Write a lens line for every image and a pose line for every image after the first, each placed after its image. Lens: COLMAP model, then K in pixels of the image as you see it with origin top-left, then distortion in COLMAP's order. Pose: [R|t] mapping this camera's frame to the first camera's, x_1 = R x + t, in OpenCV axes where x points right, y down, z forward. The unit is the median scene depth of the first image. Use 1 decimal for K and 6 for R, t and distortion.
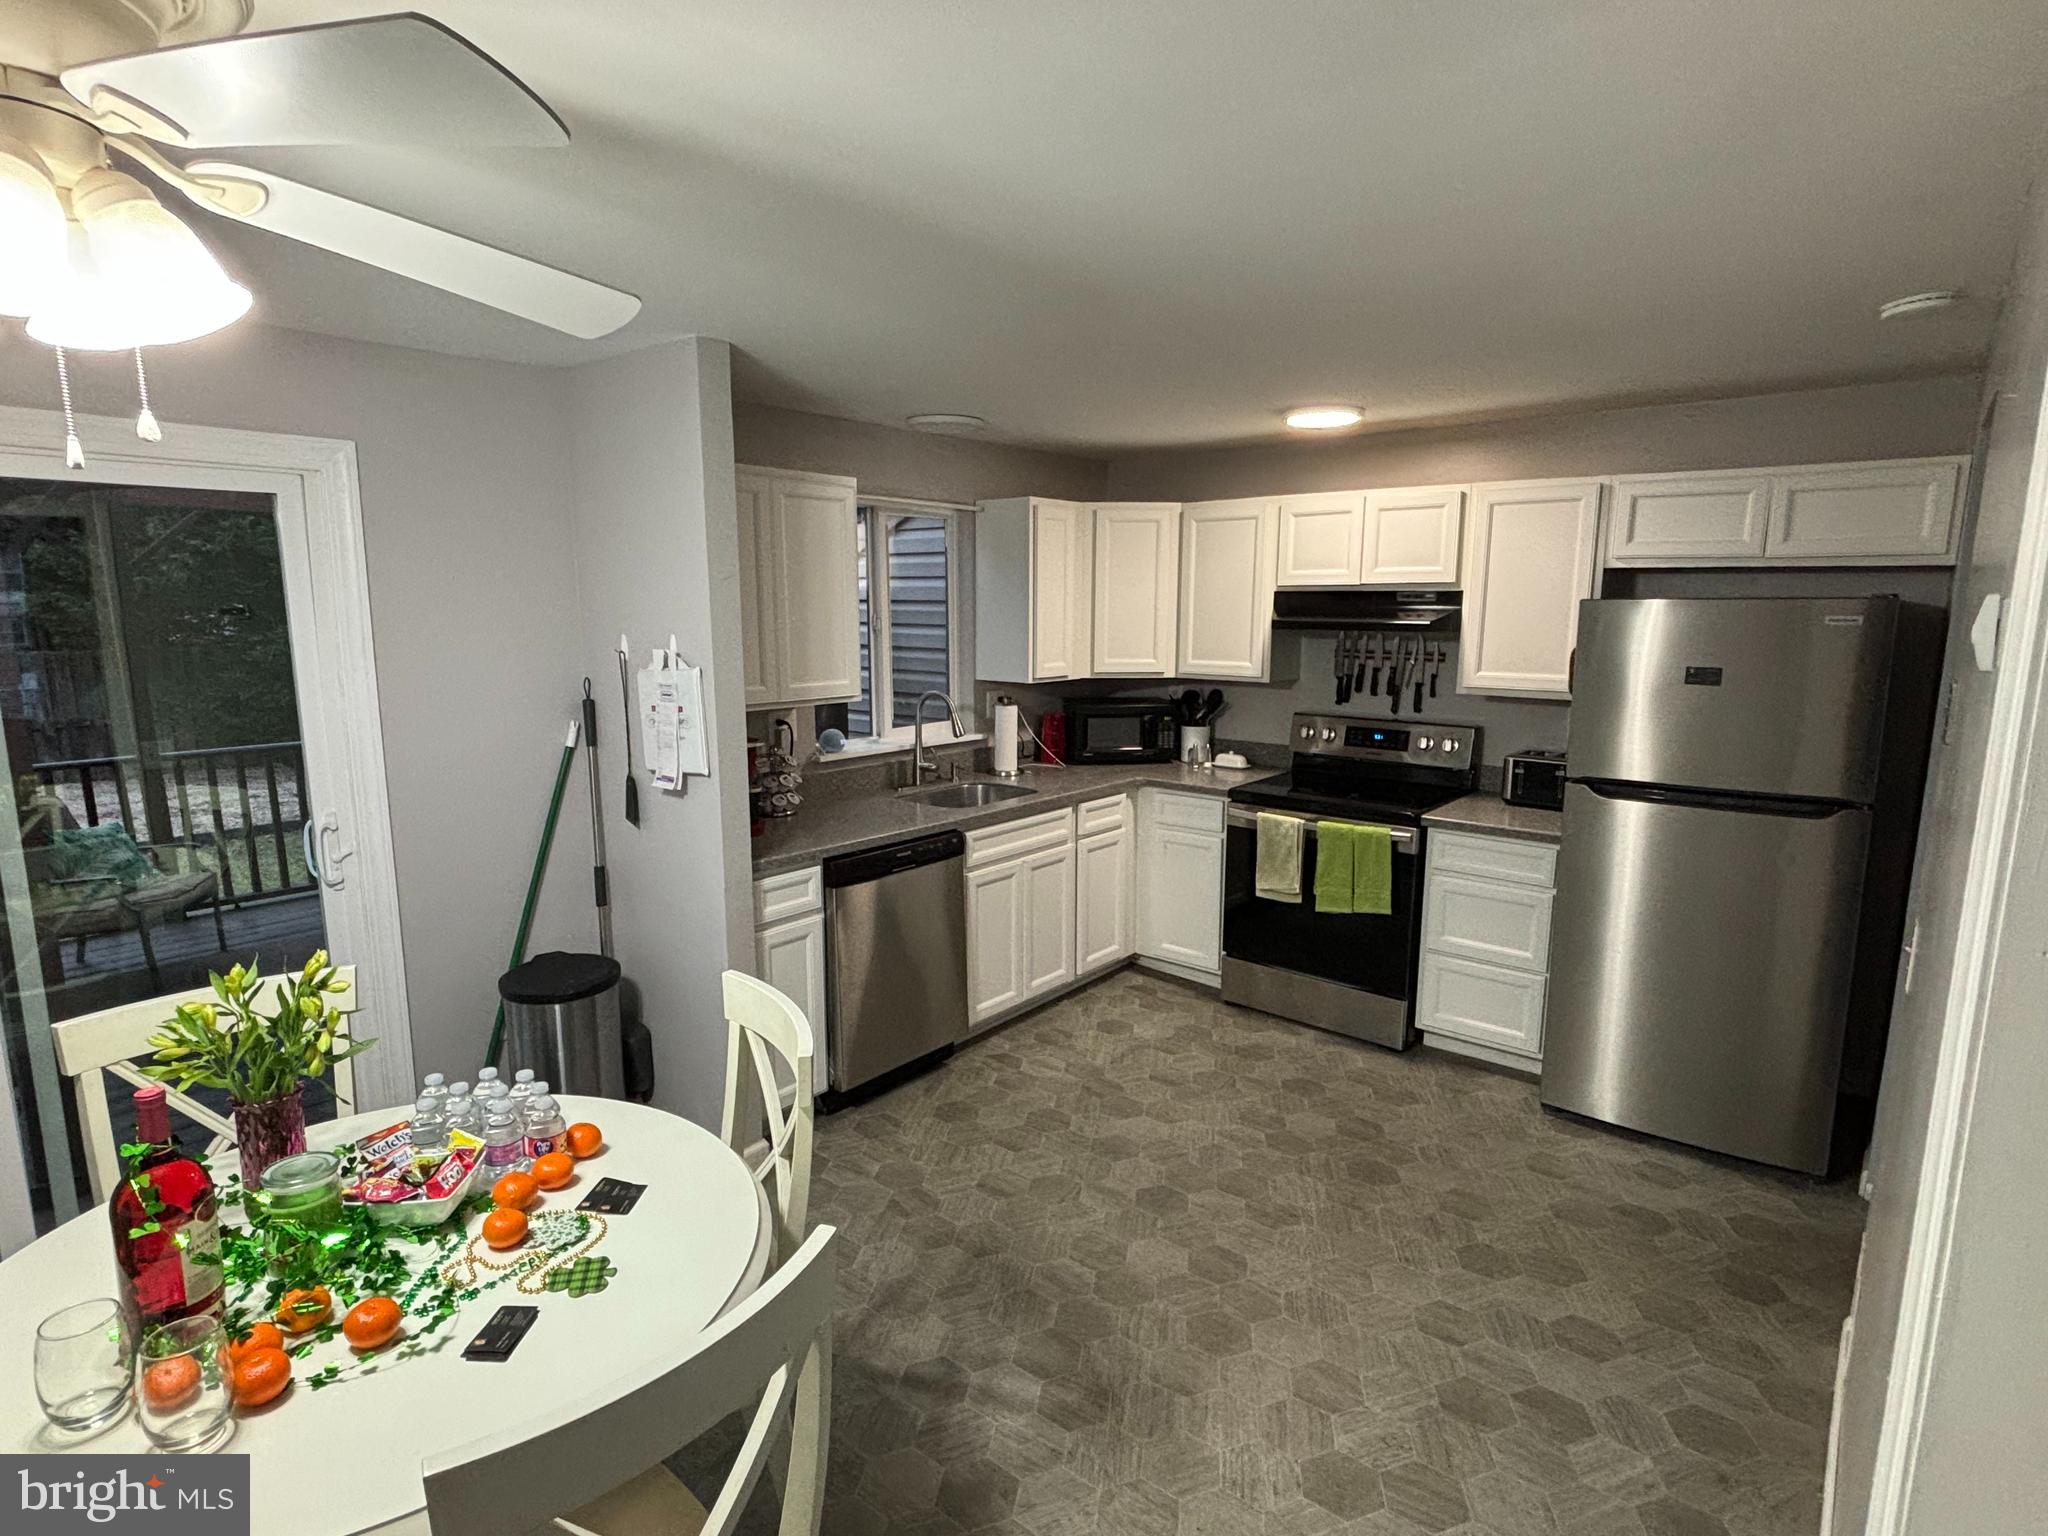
lens RADIAL K [[1053.2, 0, 1024.0], [0, 1053.2, 768.0], [0, 0, 1]] dist [0.005733, -0.001130]
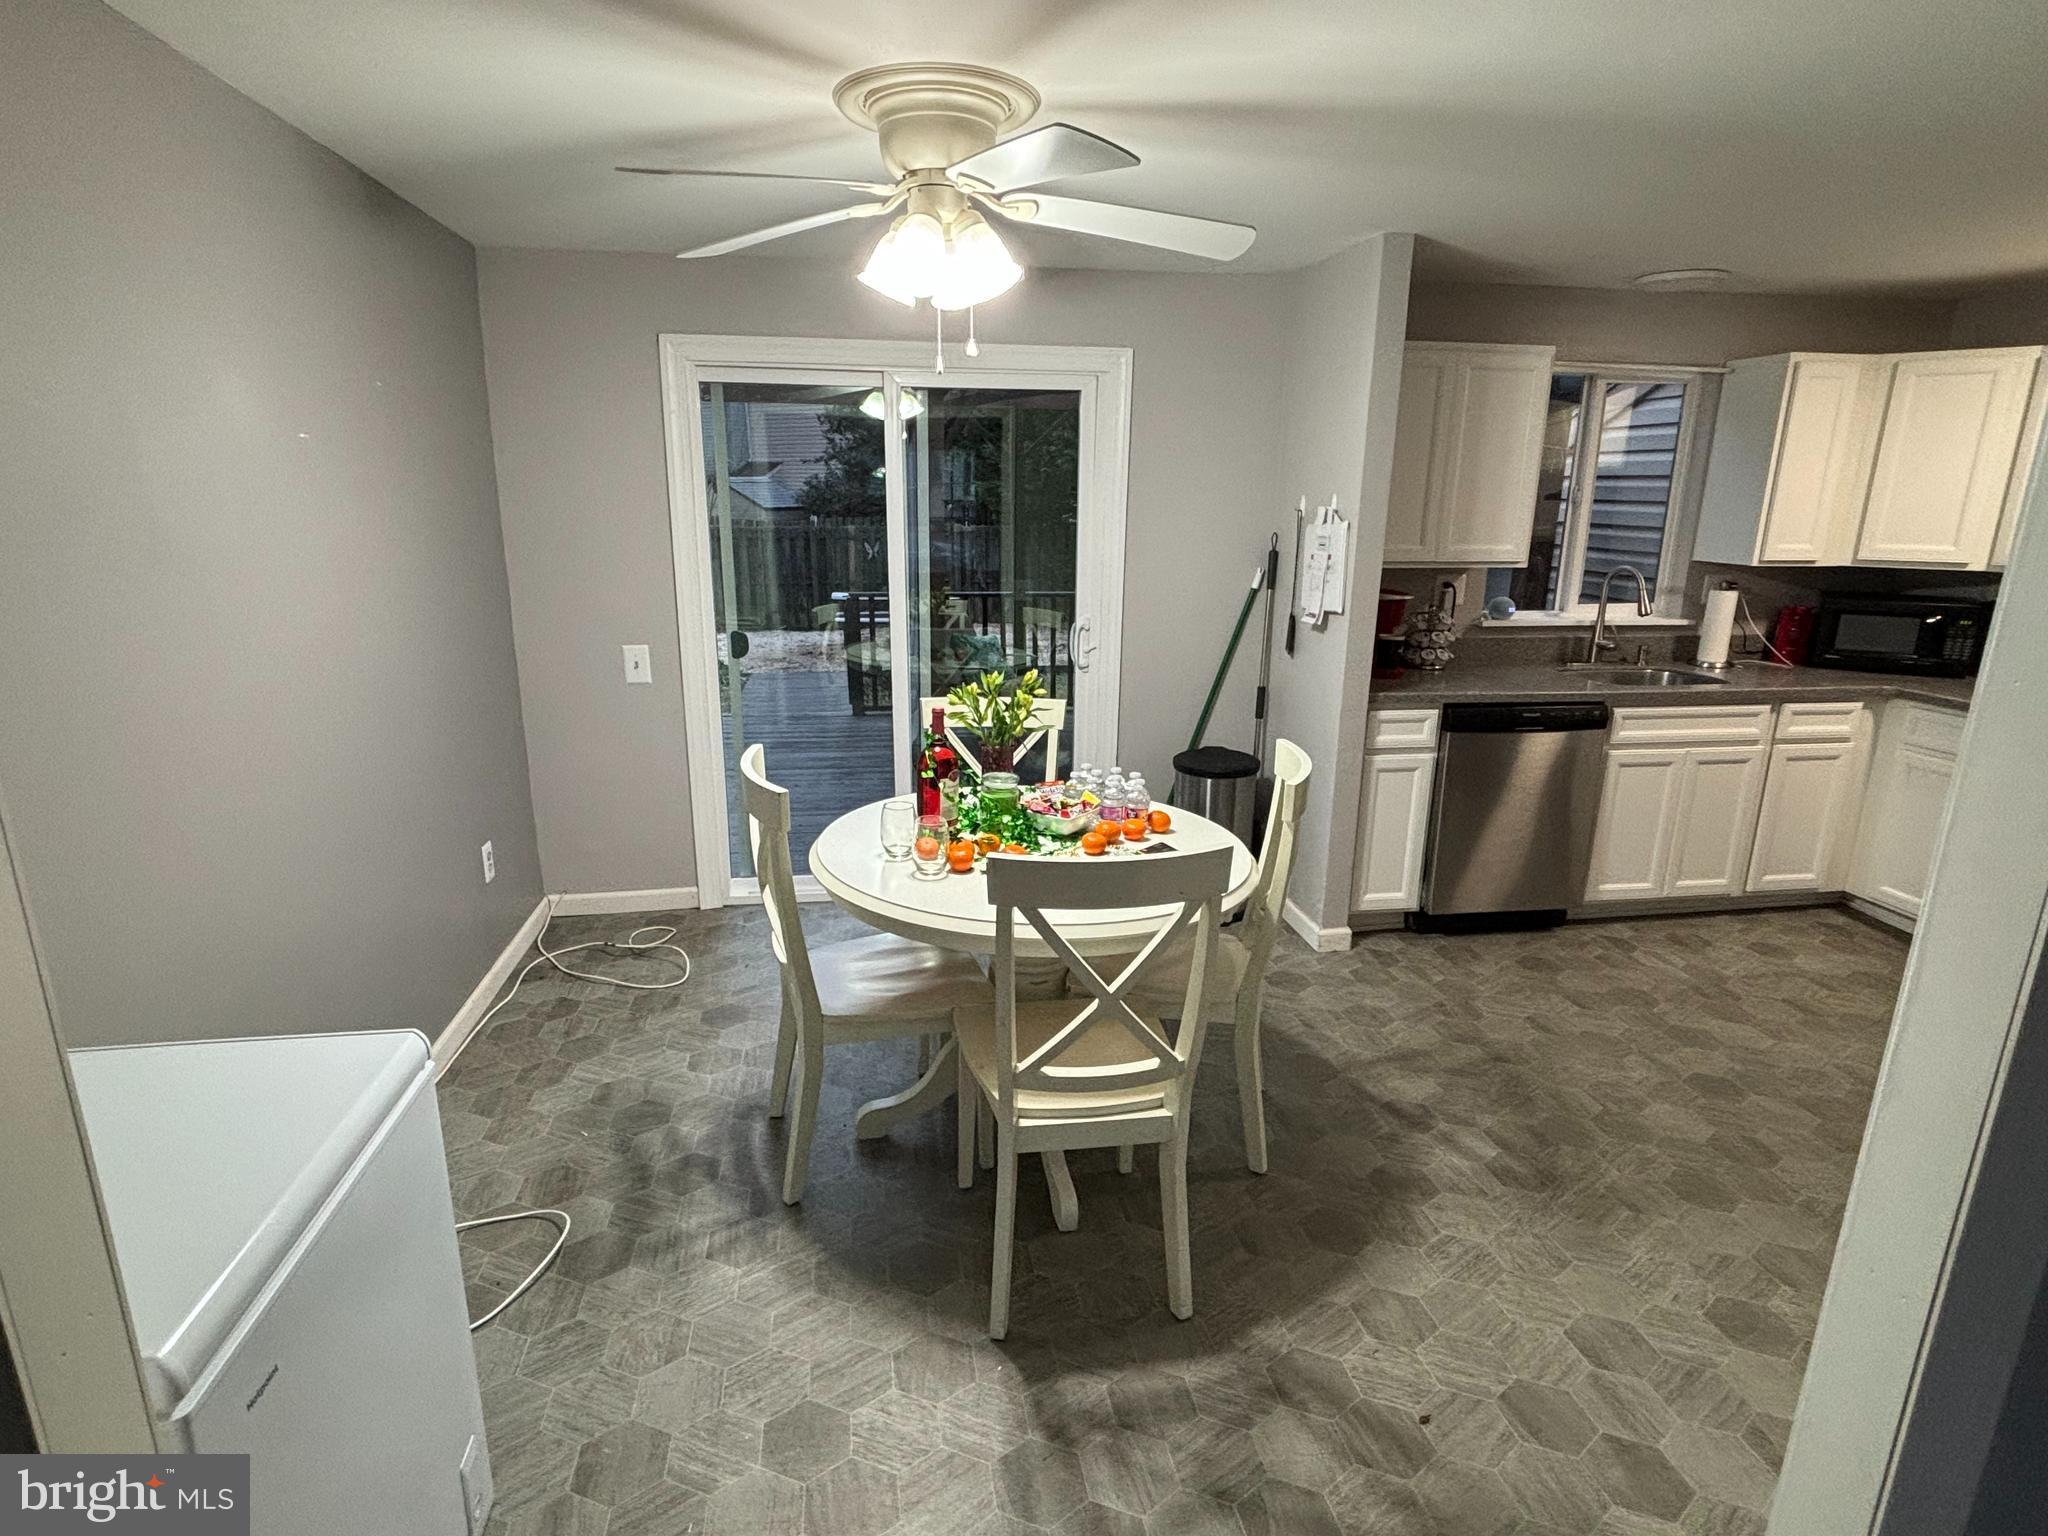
lens RADIAL K [[1072.3, 0, 1024.0], [0, 1072.3, 768.0], [0, 0, 1]] dist [-0.000616, -0.009269]
pose [[0.751457, 0.168289, -0.637959, 0.178872], [-0.110002, 0.985346, 0.130355, 0.046516], [0.650548, -0.027780, 0.758957, -0.123036]]
